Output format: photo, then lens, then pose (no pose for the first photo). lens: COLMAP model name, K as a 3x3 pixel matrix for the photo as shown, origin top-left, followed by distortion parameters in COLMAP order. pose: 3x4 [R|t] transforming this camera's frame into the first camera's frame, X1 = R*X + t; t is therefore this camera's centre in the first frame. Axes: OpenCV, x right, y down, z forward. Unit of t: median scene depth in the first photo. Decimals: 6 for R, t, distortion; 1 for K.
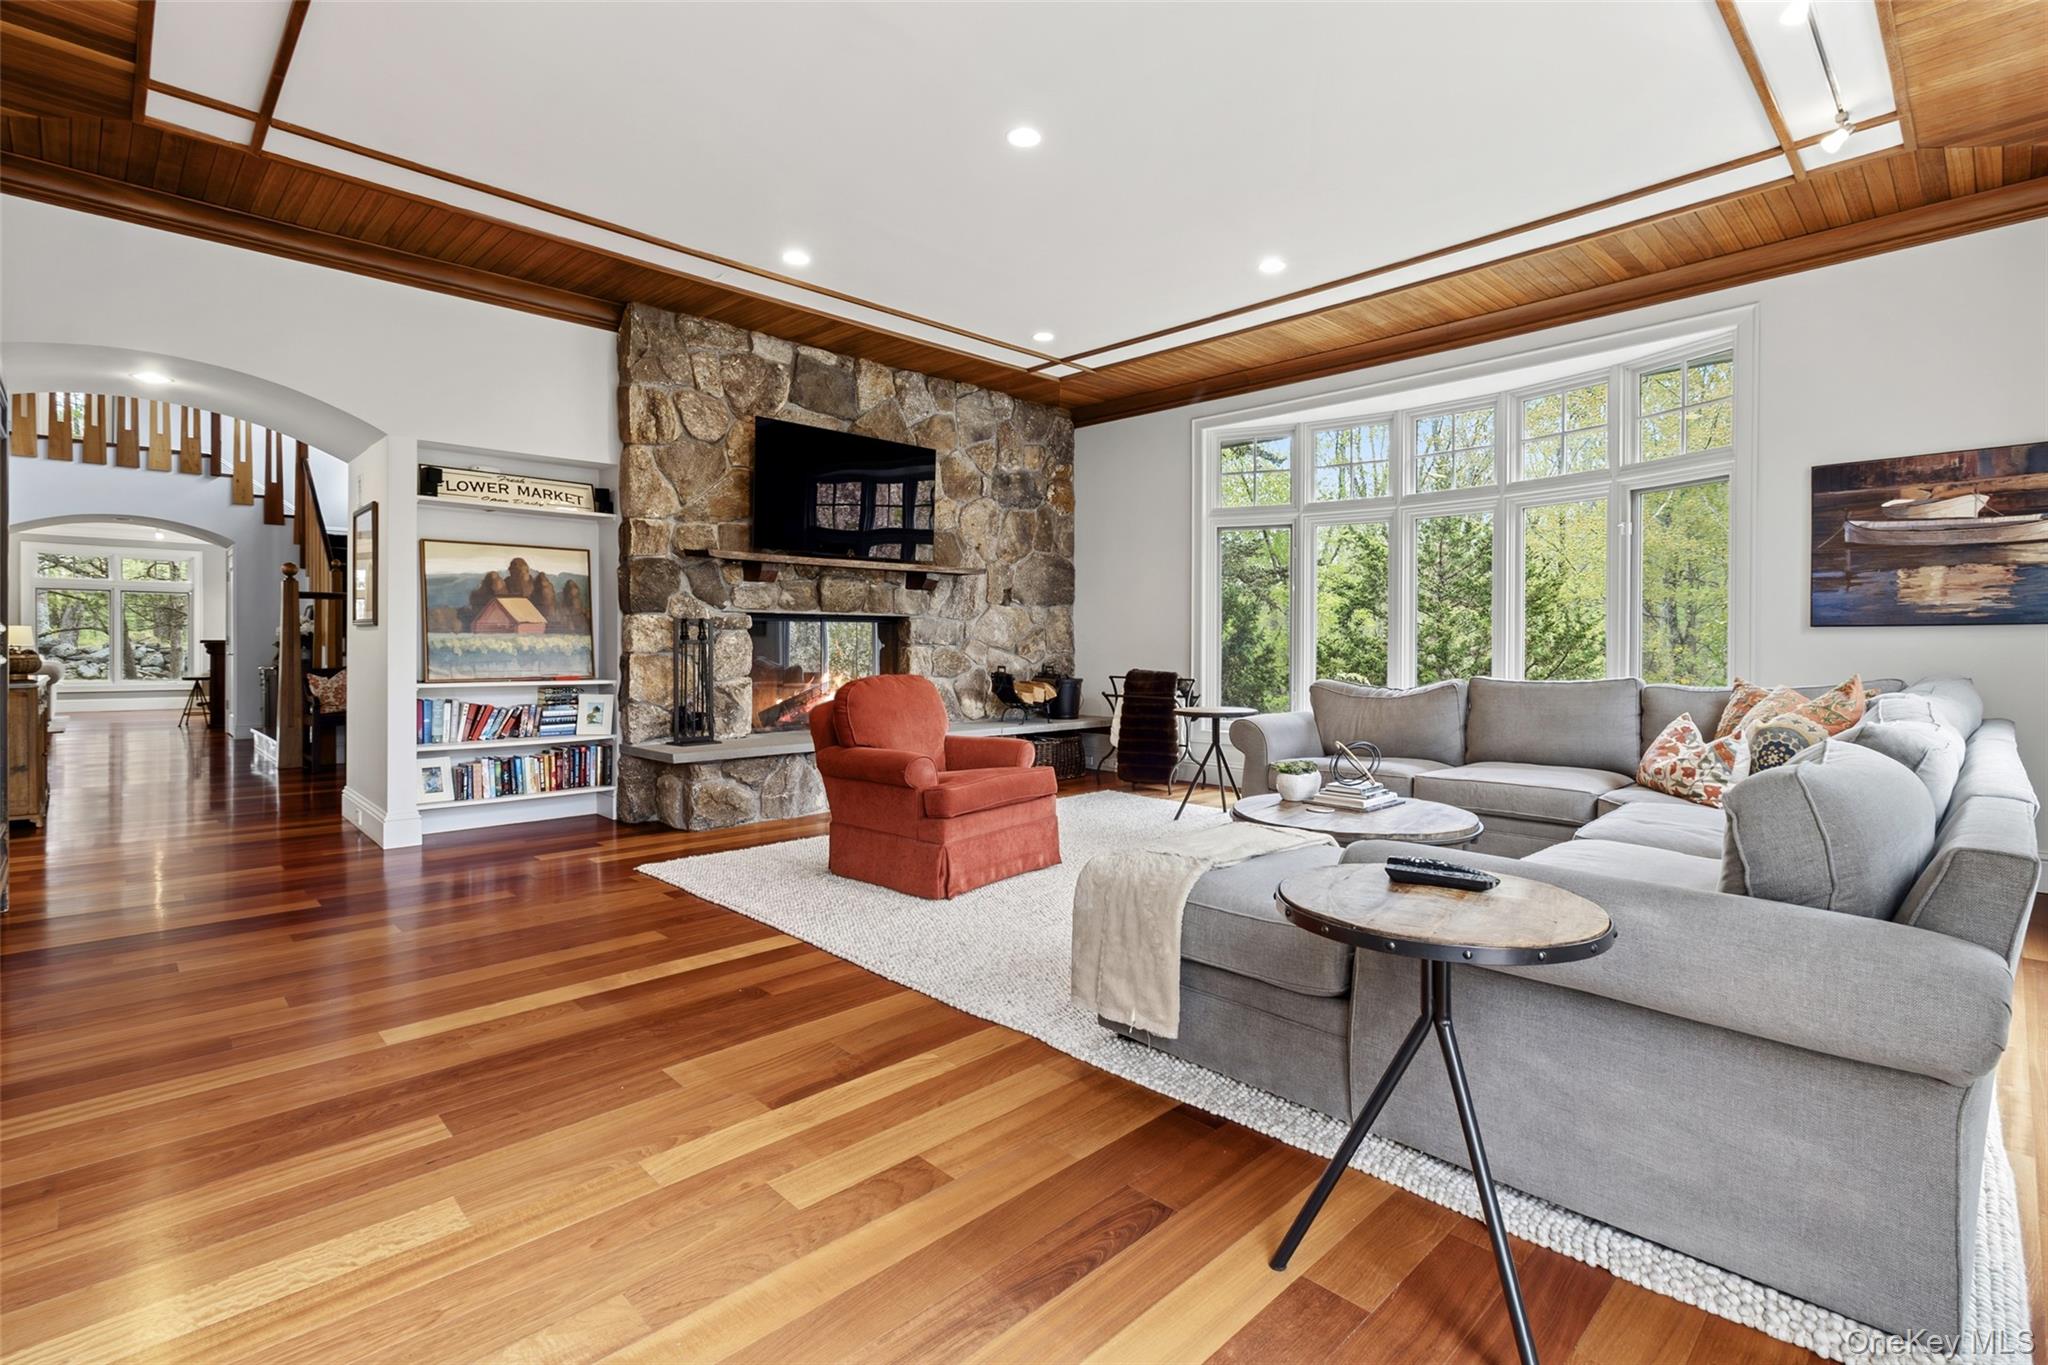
lens RADIAL K [[948.7, 0, 1035.4], [0, 948.7, 648.0], [0, 0, 1]] dist [0.003585, -0.000170]
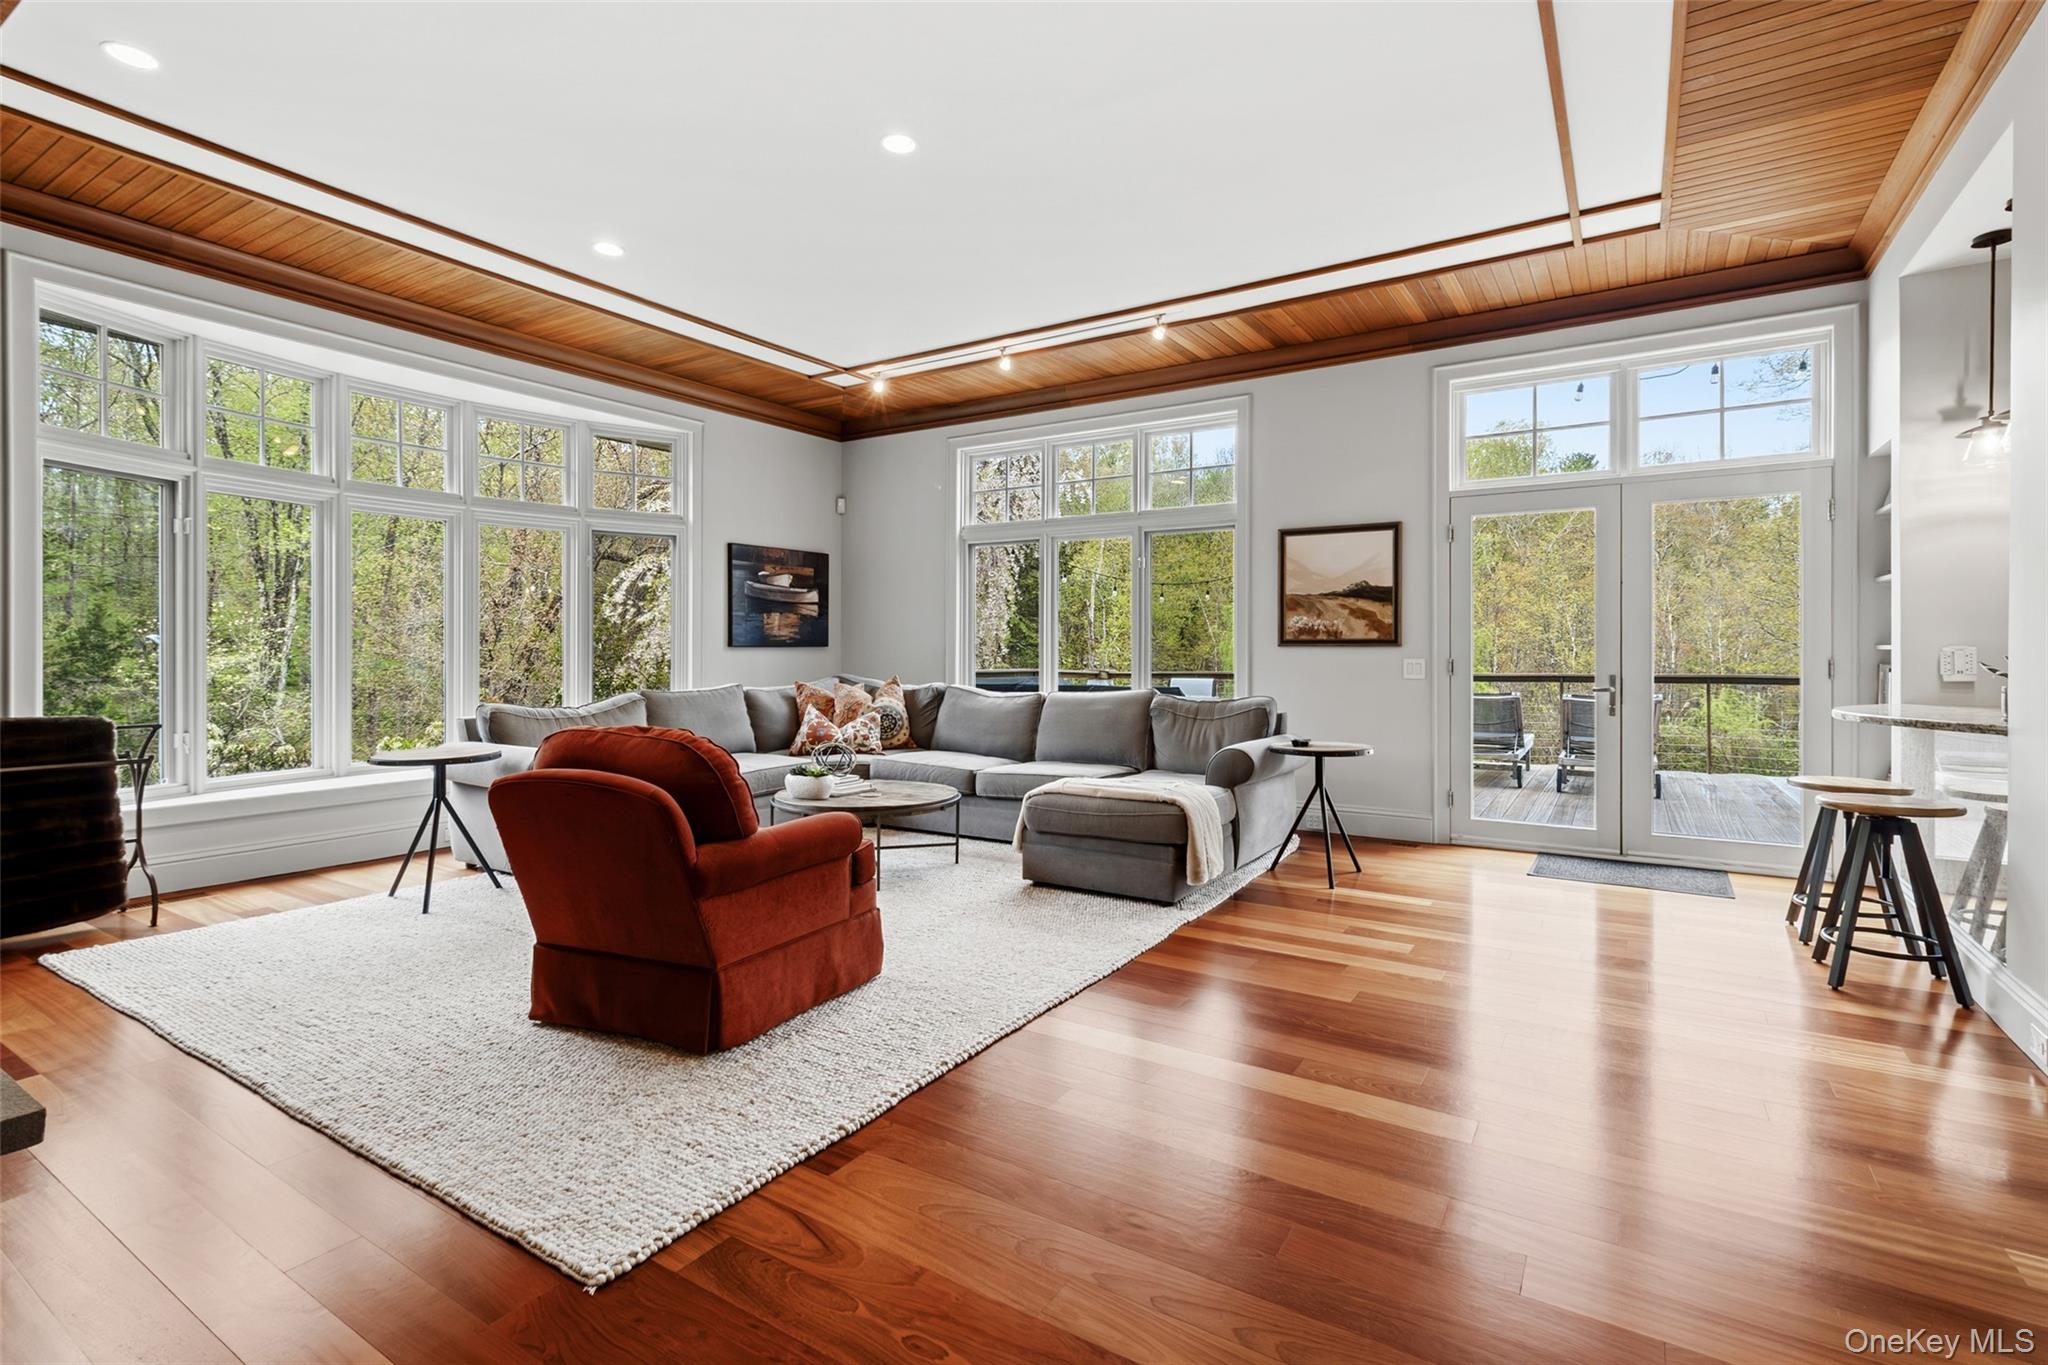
lens RADIAL K [[948.7, 0, 1035.4], [0, 948.7, 648.0], [0, 0, 1]] dist [0.003585, -0.000170]
pose [[-0.233237, -0.000222, 0.972420, -0.876965], [0.001798, 0.999998, 0.000659, -0.022447], [-0.972418, 0.001902, -0.233236, 0.972476]]
